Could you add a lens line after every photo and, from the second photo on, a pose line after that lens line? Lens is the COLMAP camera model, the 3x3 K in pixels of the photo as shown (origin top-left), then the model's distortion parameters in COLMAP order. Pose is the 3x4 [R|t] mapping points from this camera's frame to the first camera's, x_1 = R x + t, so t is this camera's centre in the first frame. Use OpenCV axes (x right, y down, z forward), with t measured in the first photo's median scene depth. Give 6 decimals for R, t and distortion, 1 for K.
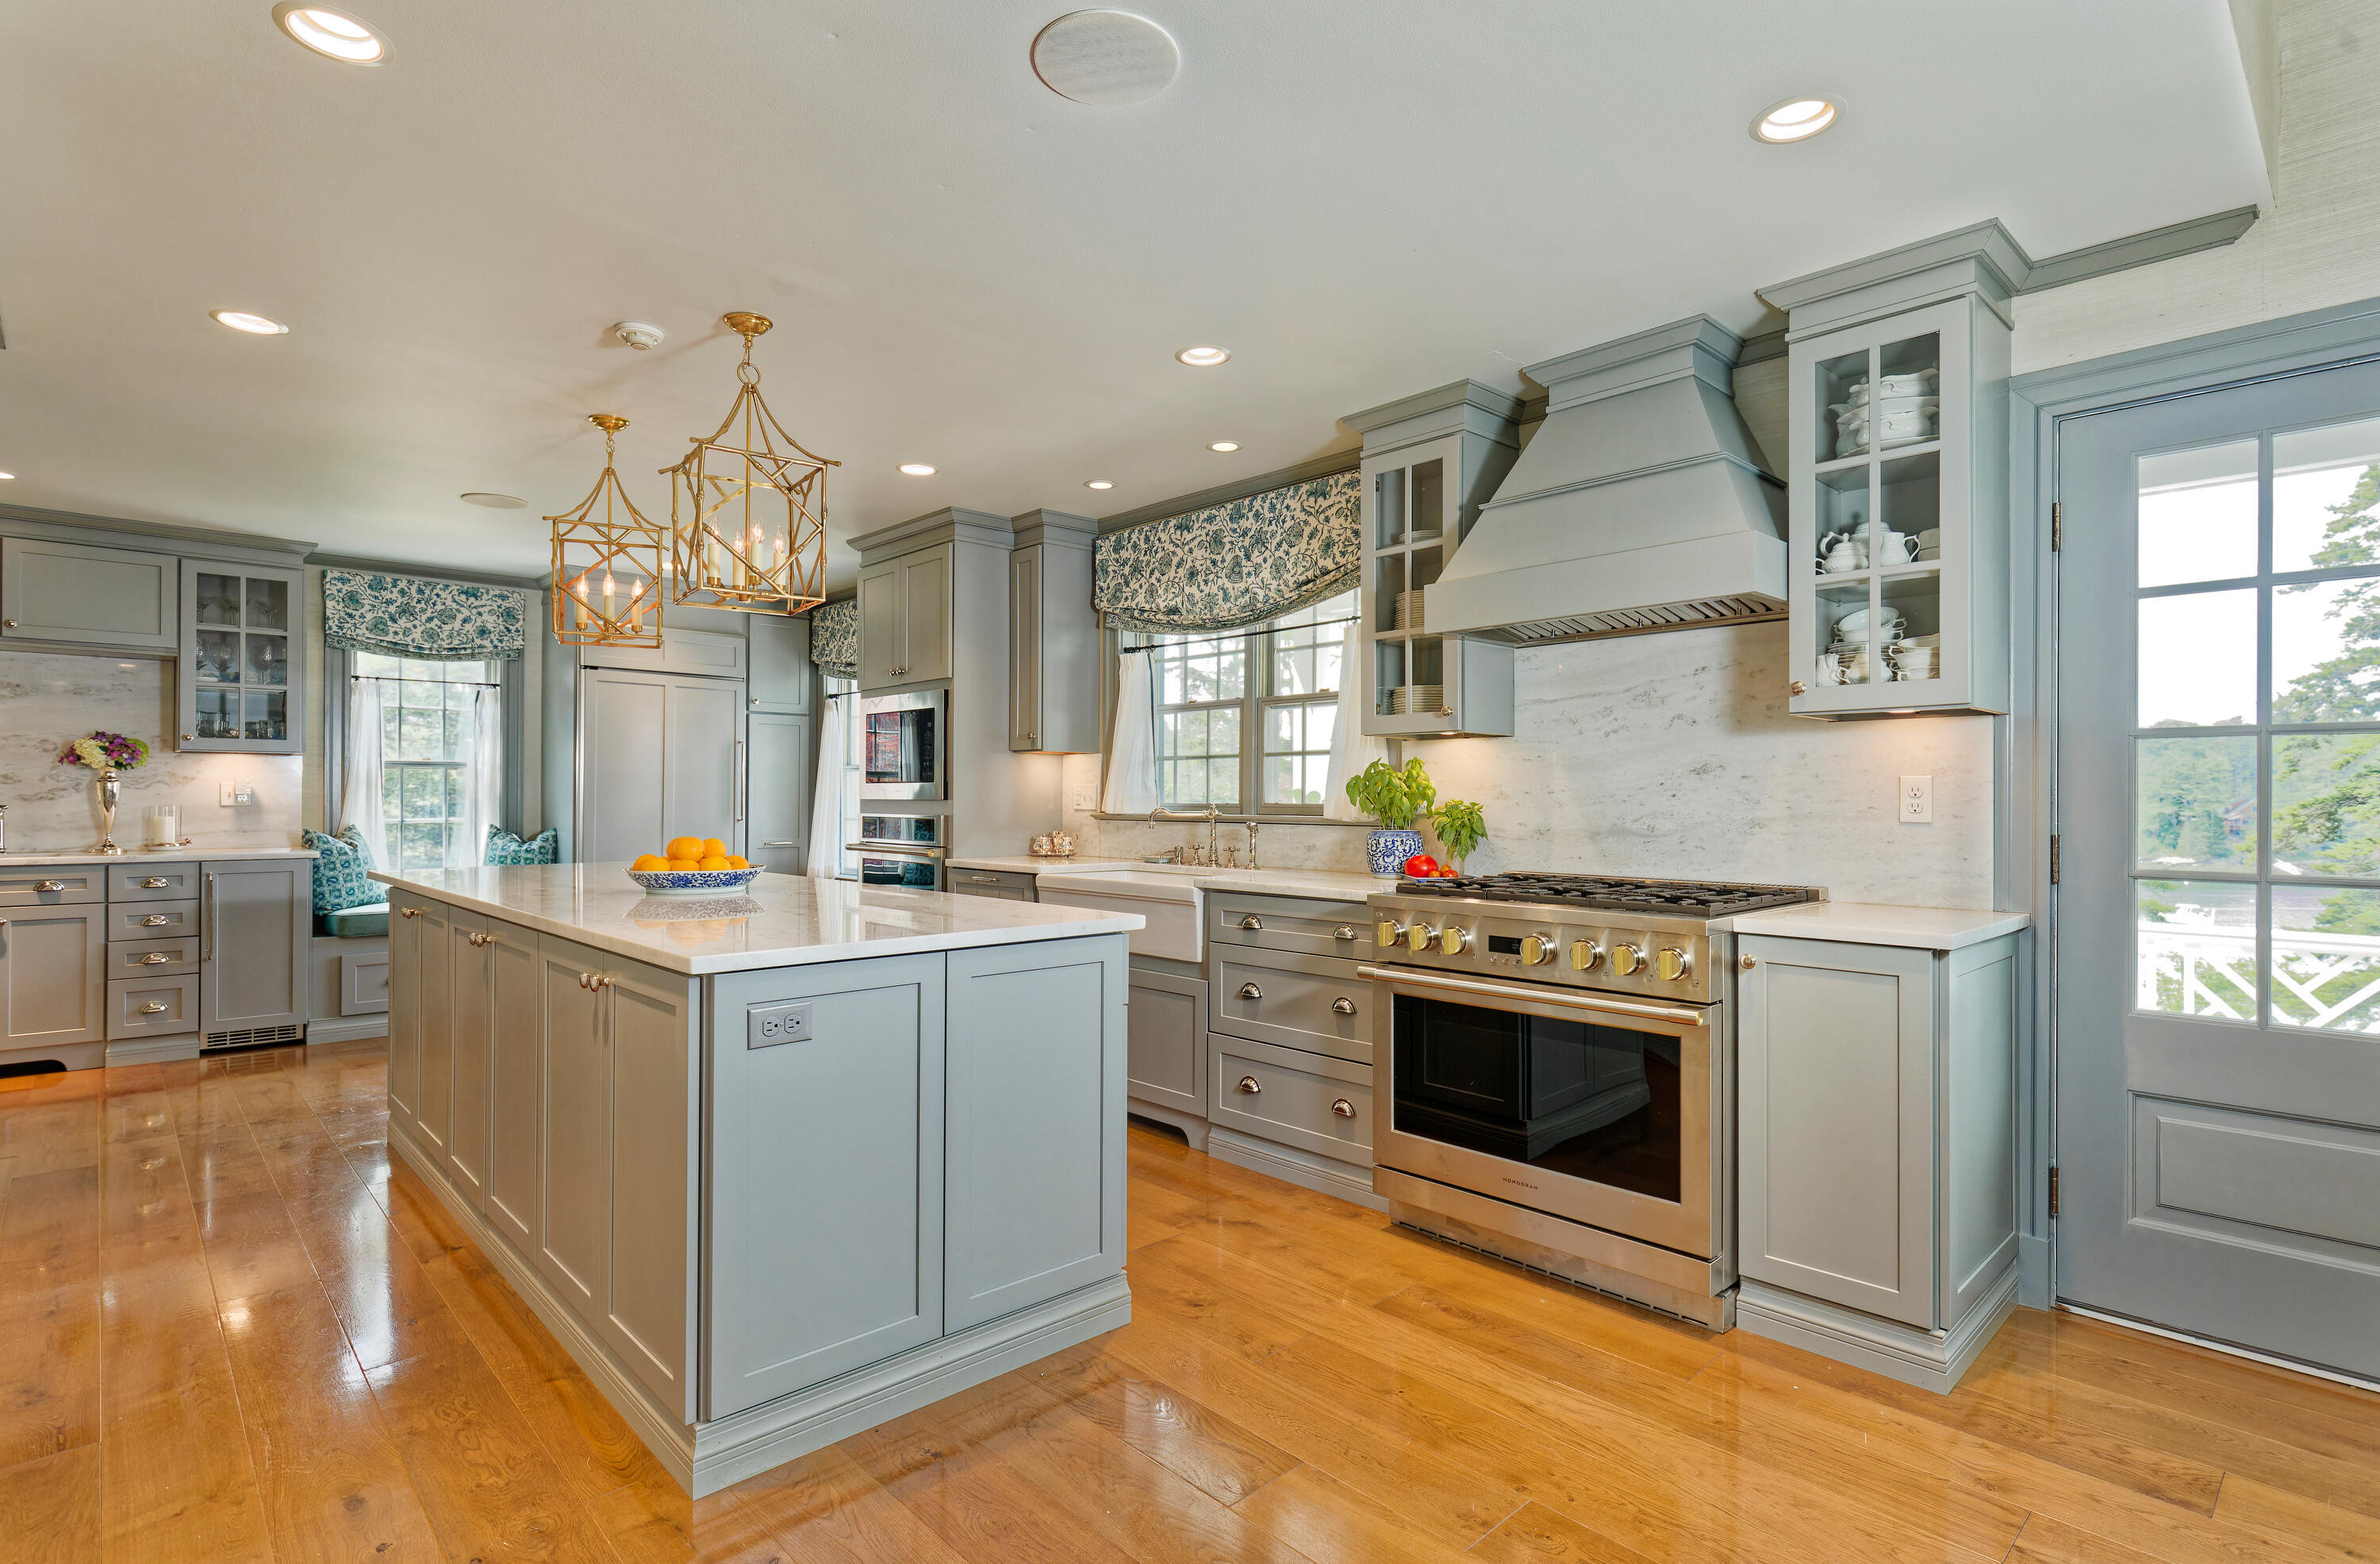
lens RADIAL K [[1159.6, 0, 1195.2], [0, 1159.6, 791.1], [0, 0, 1]] dist [-0.001387, -0.001093]
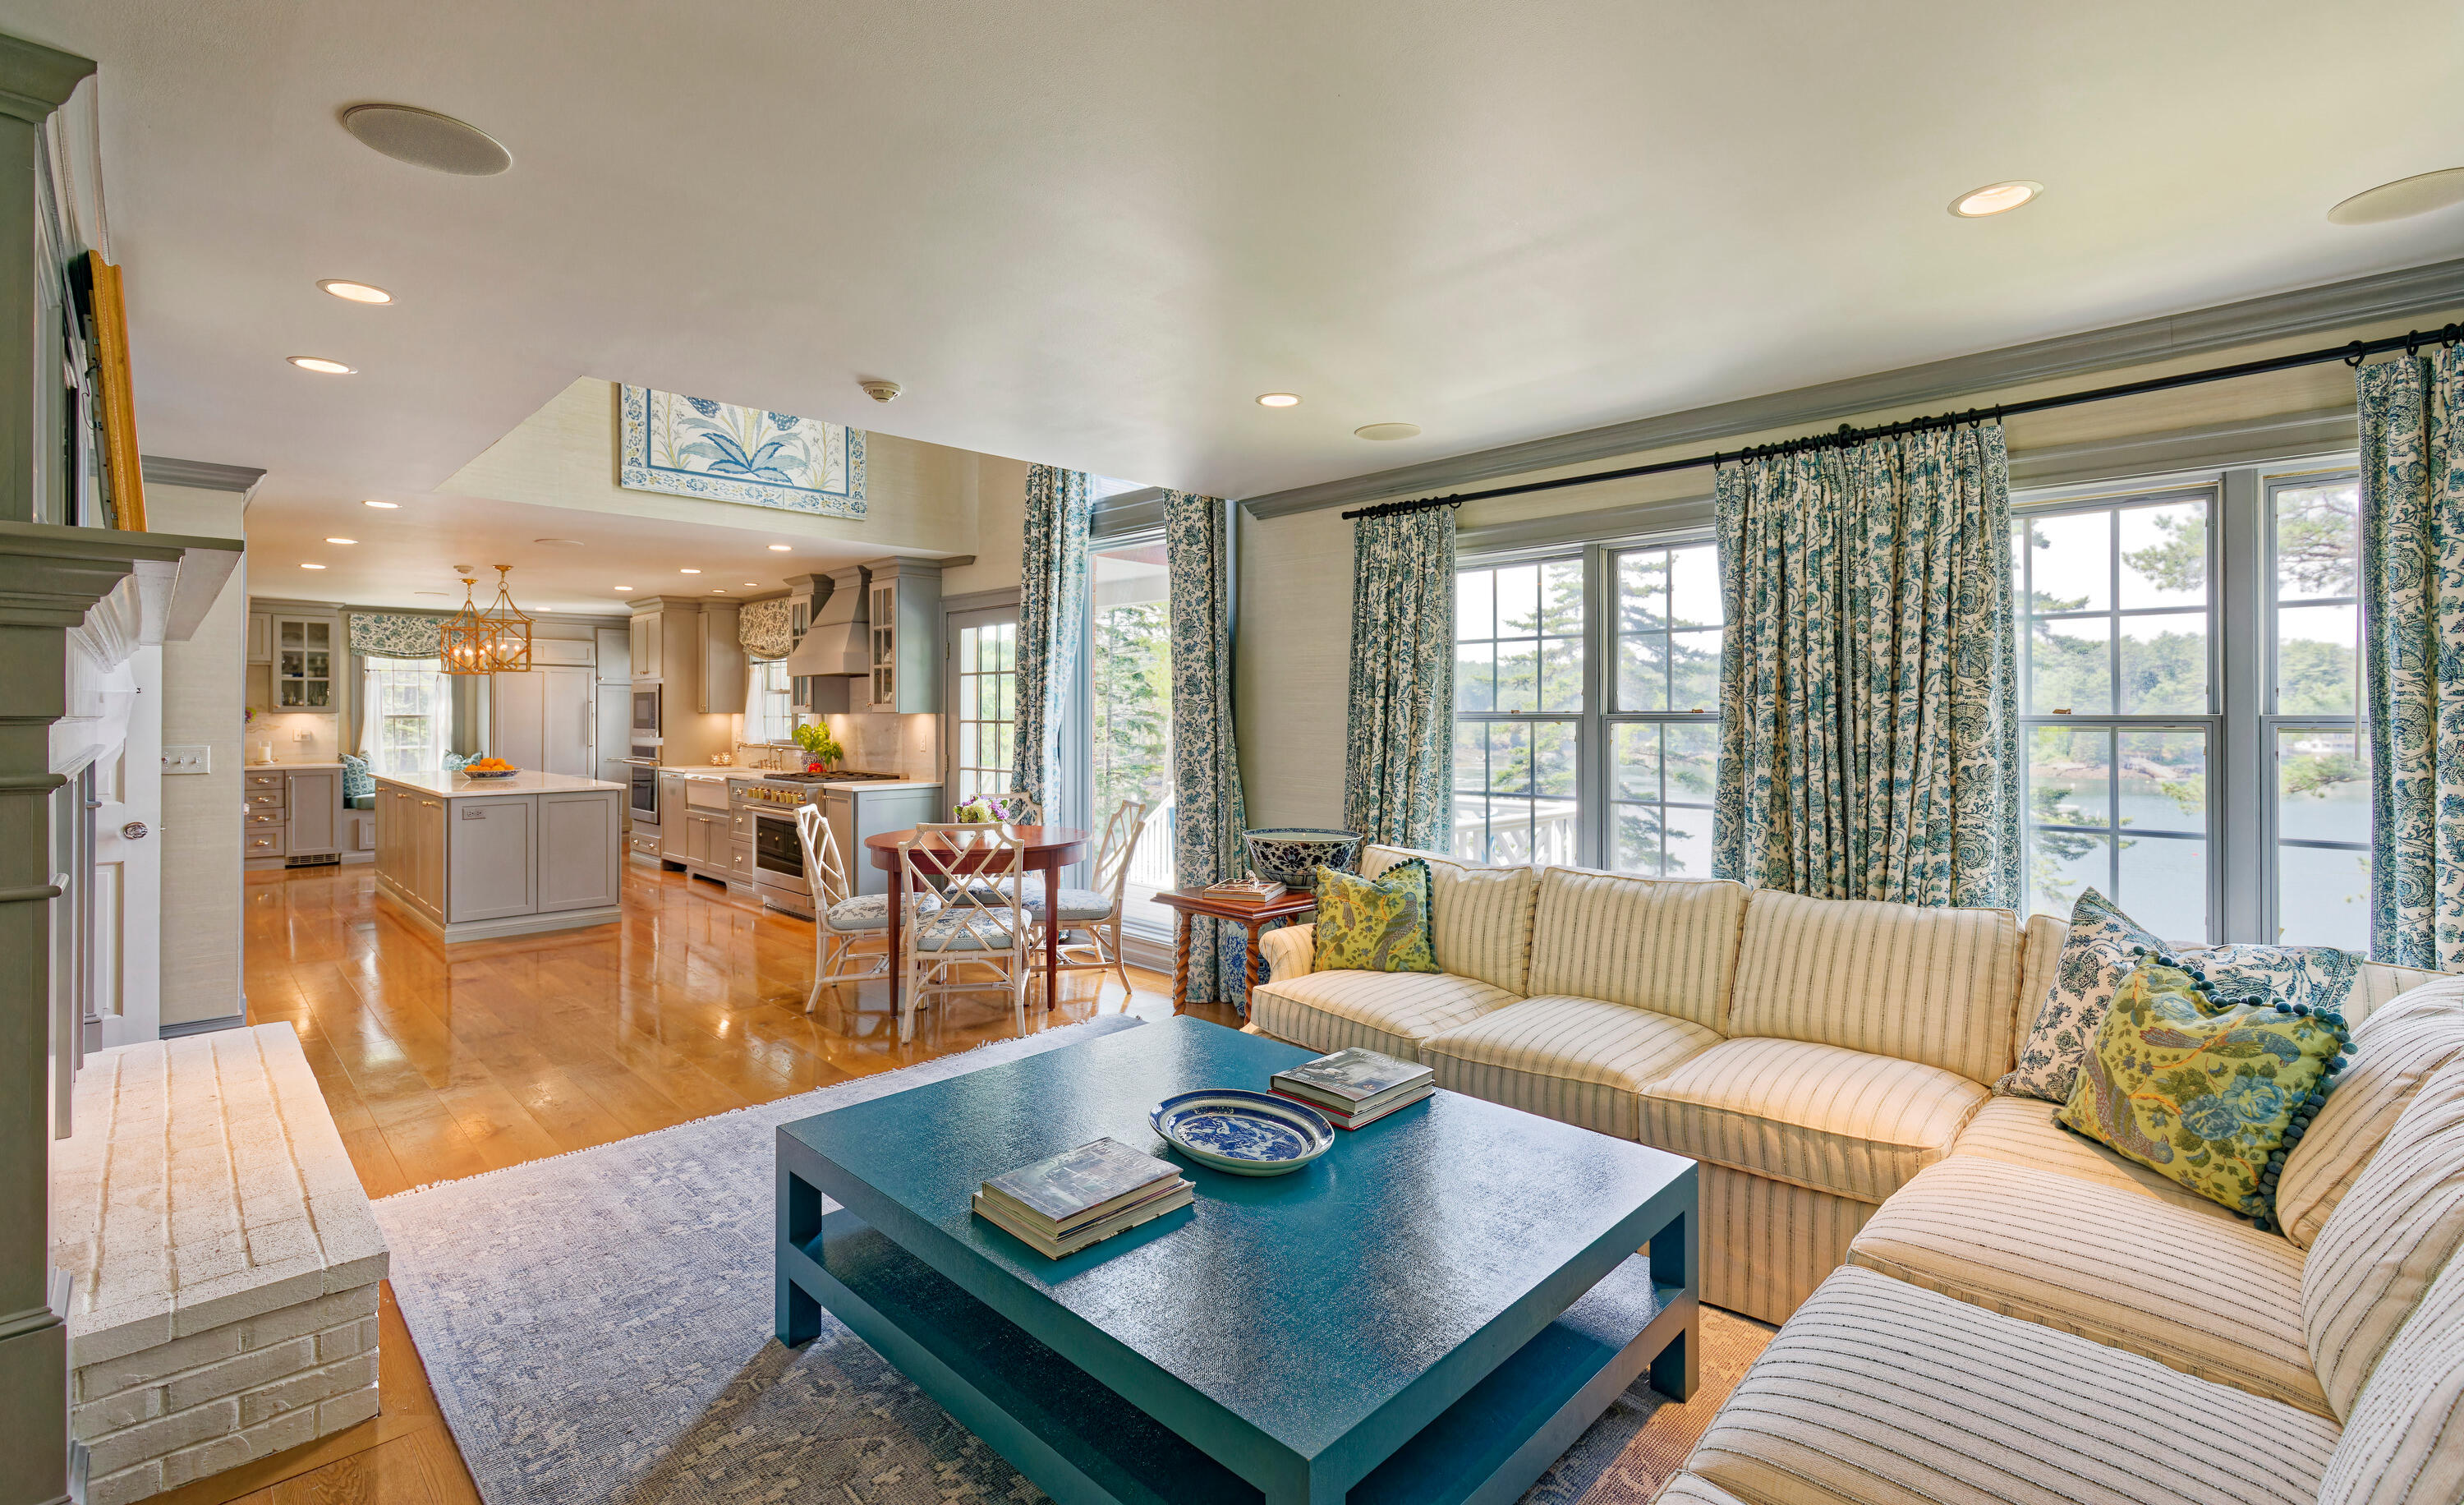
lens RADIAL K [[1113.5, 0, 1267.1], [0, 1113.5, 707.0], [0, 0, 1]] dist [-0.006201, 0.000027]
pose [[0.999359, -0.002830, 0.035701, 0.713331], [0.002735, 0.999993, 0.002706, -0.044731], [-0.035708, -0.002607, 0.999359, -0.903934]]
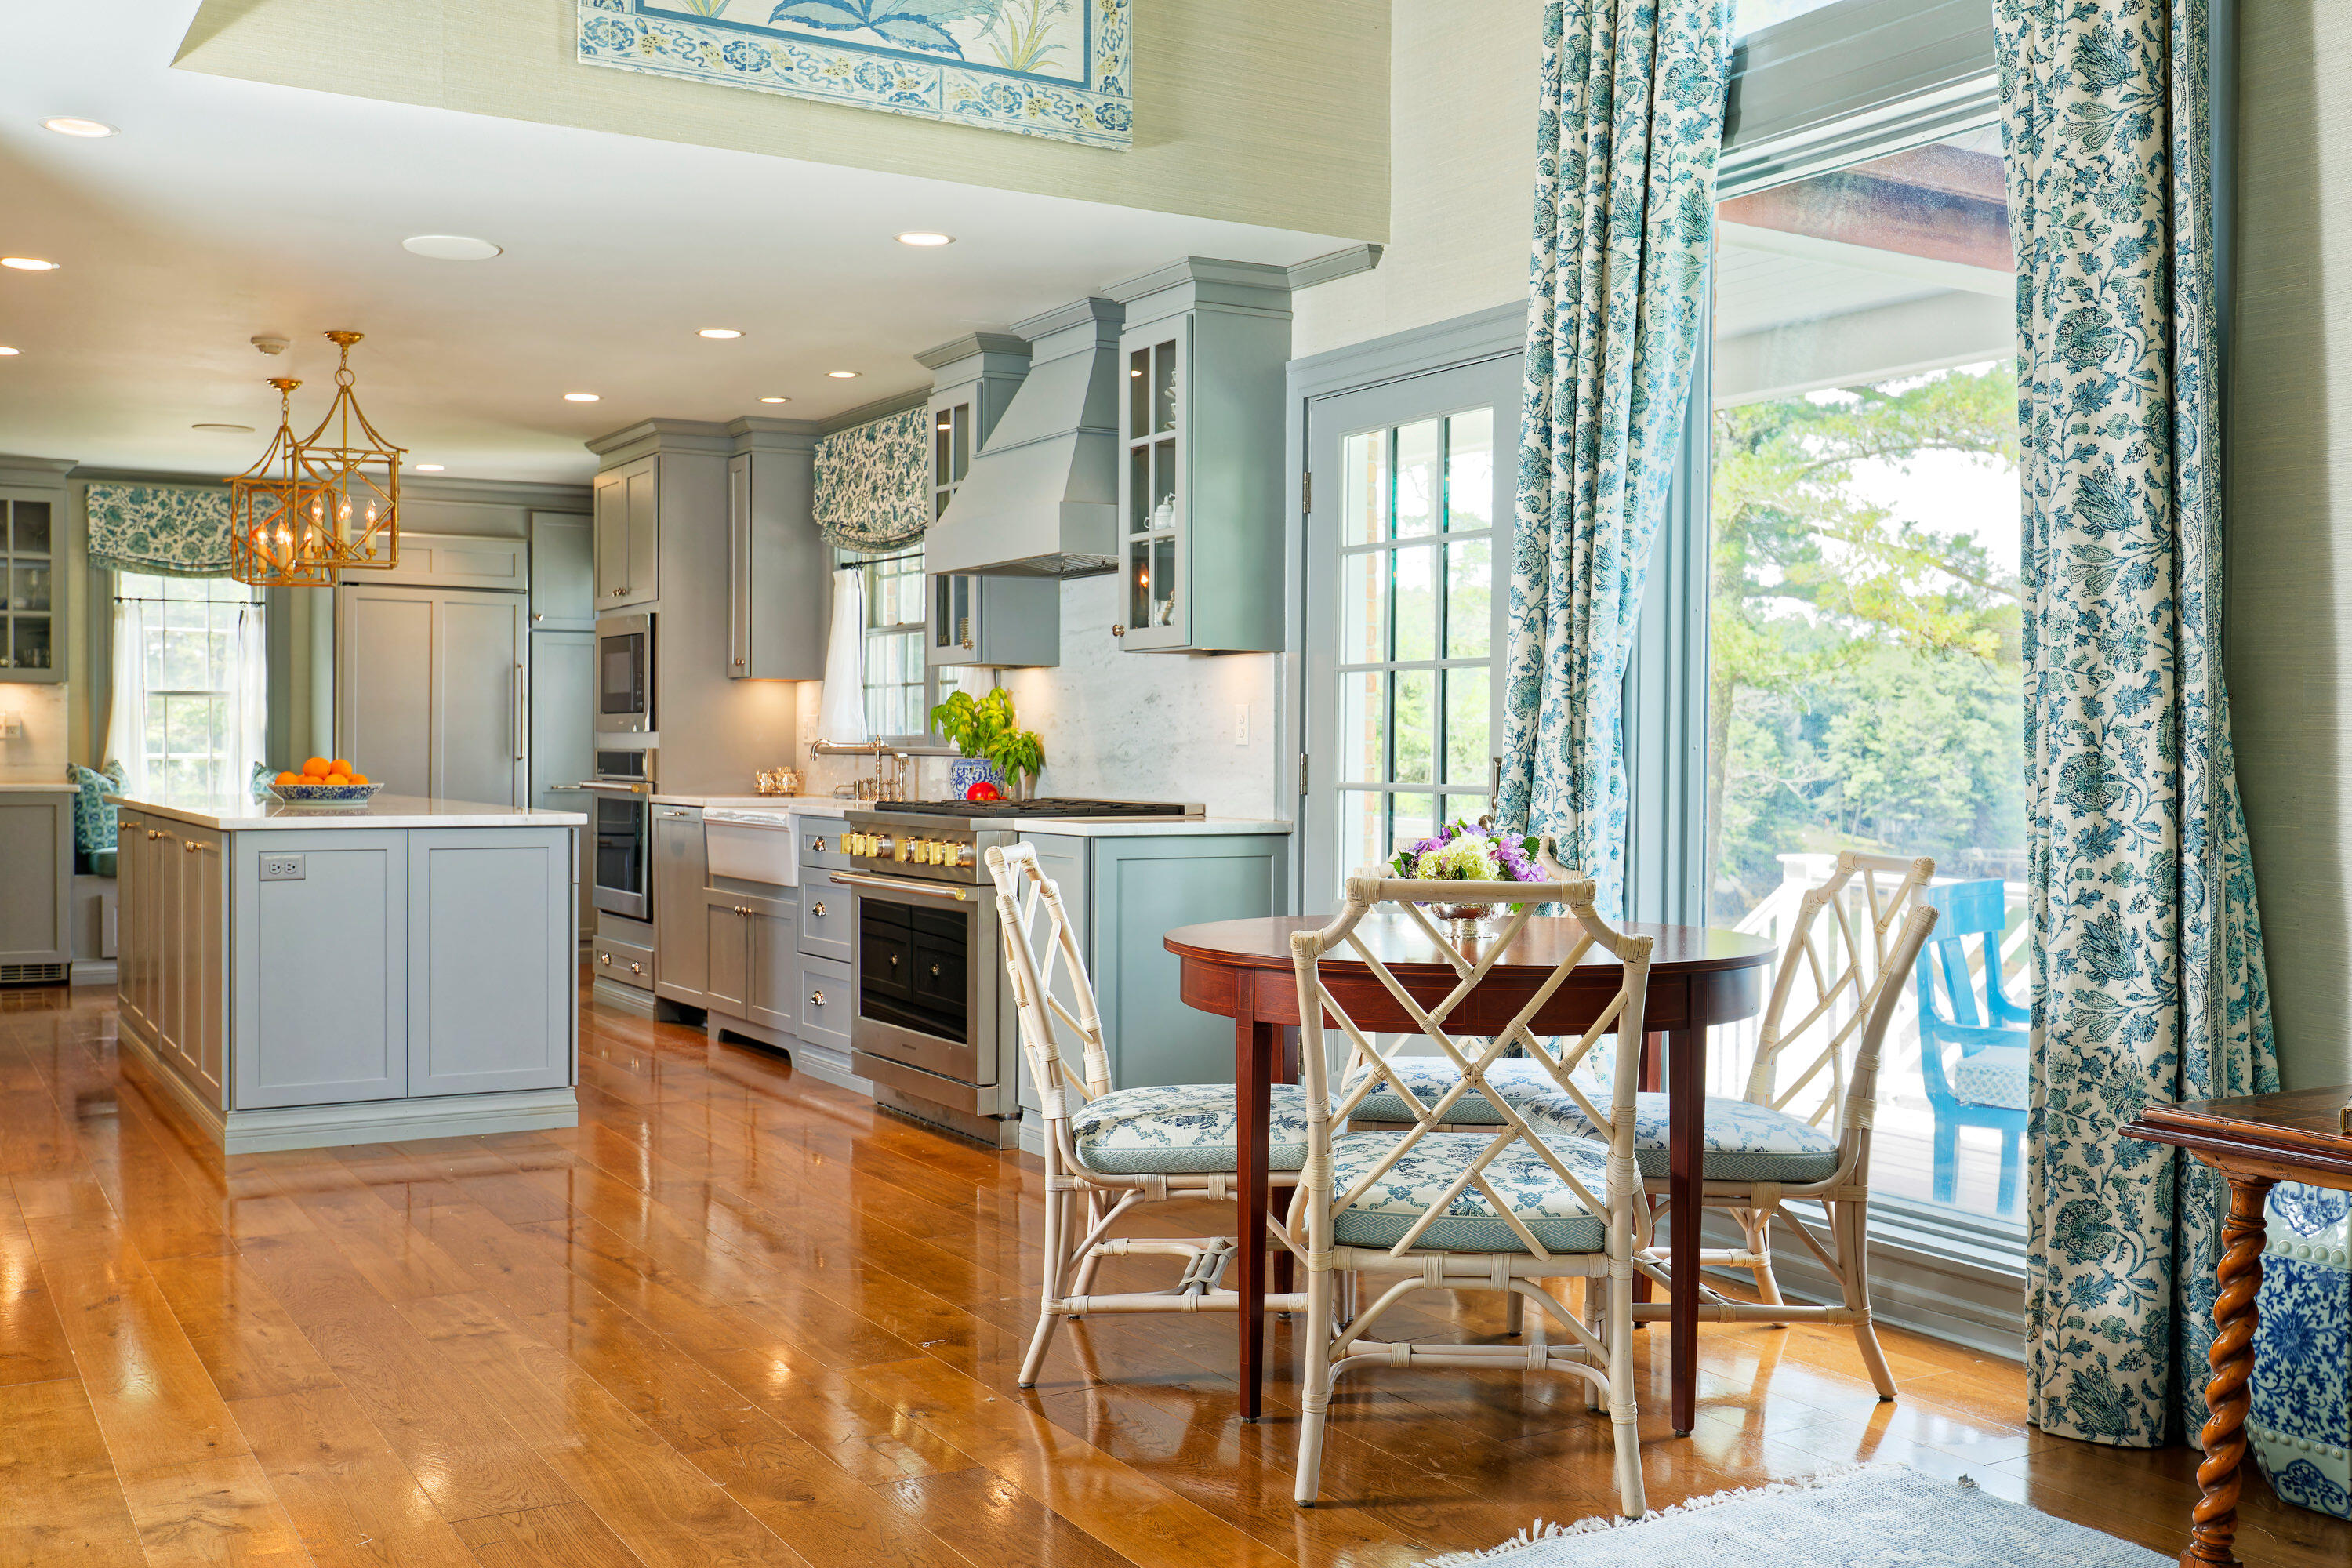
lens RADIAL K [[2315.6, 0, 1180.2], [0, 2315.6, 779.4], [0, 0, 1]] dist [-0.010261, 0.000000]
pose [[0.972476, 0.005909, -0.232930, 0.574514], [-0.001334, 0.999803, 0.019795, 0.007920], [0.233001, -0.018940, 0.972292, -0.647001]]
